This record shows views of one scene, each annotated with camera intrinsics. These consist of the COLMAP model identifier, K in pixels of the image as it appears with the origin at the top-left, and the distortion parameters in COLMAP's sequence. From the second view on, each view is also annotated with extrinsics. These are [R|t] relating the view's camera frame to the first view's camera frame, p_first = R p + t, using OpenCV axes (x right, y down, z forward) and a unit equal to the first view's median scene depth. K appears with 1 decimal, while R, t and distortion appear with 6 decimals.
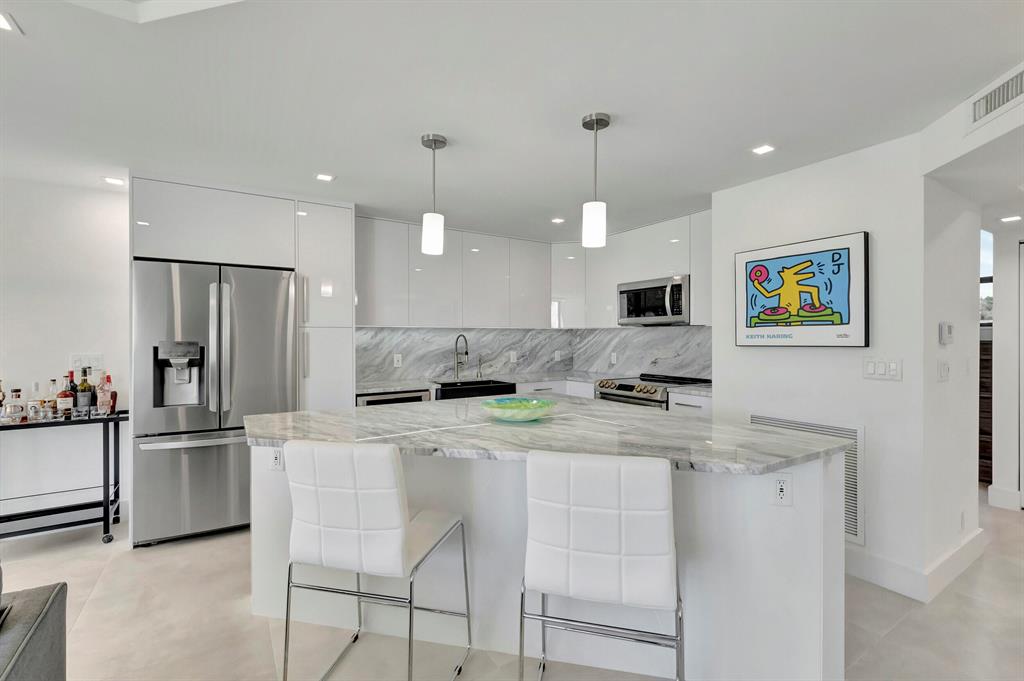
lens RADIAL K [[450.9, 0, 507.8], [0, 450.9, 340.9], [0, 0, 1]] dist [0.000517, -0.000275]
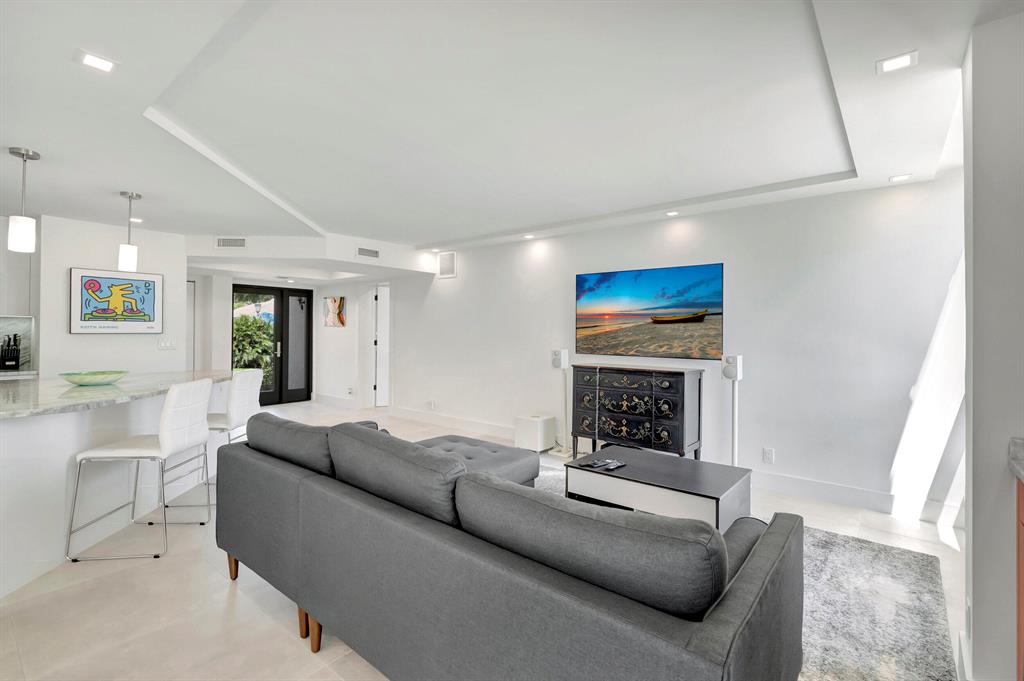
lens RADIAL K [[470.6, 0, 507.7], [0, 470.6, 328.1], [0, 0, 1]] dist [-0.002470, -0.000243]
pose [[-0.306566, 0.008140, 0.951815, -1.304560], [-0.000702, 0.999961, -0.008778, 0.005964], [-0.951849, -0.003360, -0.306548, 0.152881]]
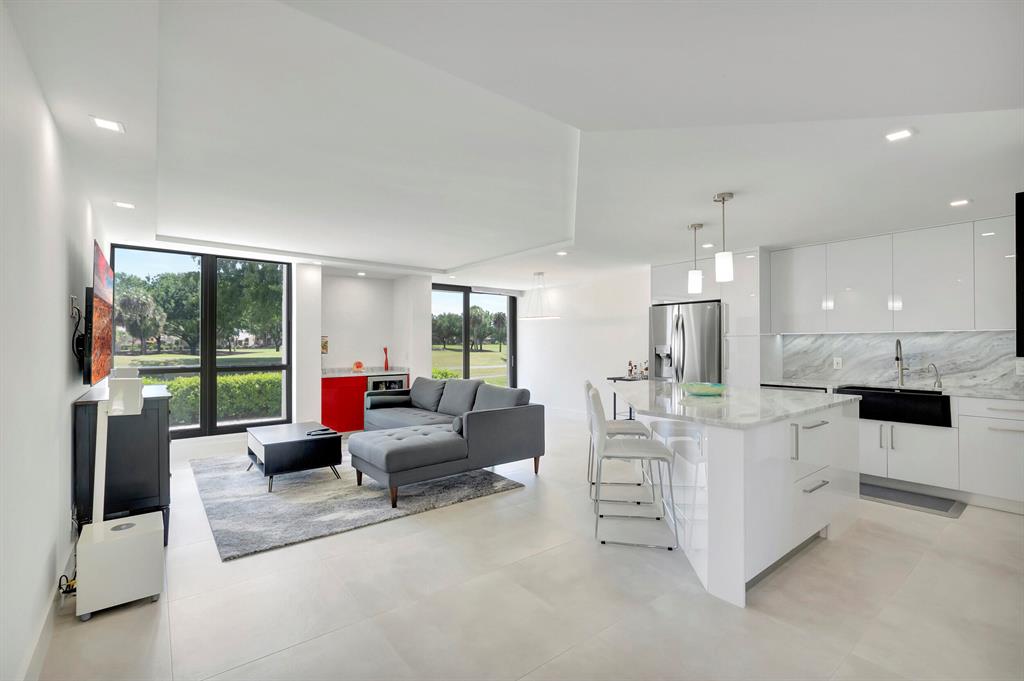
lens RADIAL K [[450.9, 0, 507.8], [0, 450.9, 340.9], [0, 0, 1]] dist [0.000517, -0.000275]
pose [[0.101090, -0.005230, -0.994864, 1.132181], [-0.003665, 0.999977, -0.005629, -0.003948], [0.994871, 0.004215, 0.101068, 0.107832]]
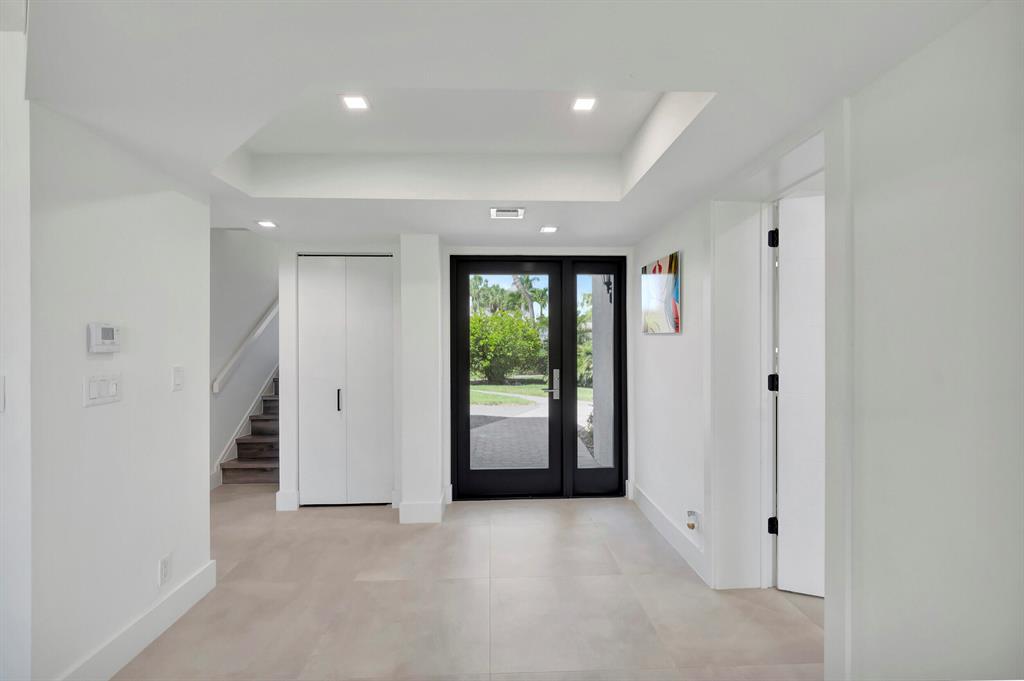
lens RADIAL K [[432.7, 0, 526.0], [0, 432.7, 344.6], [0, 0, 1]] dist [-0.001074, -0.000183]
pose [[0.511529, 0.001288, 0.859265, 0.576798], [0.005537, 0.999973, -0.004795, 0.000278], [-0.859248, 0.007210, 0.511508, 0.032451]]
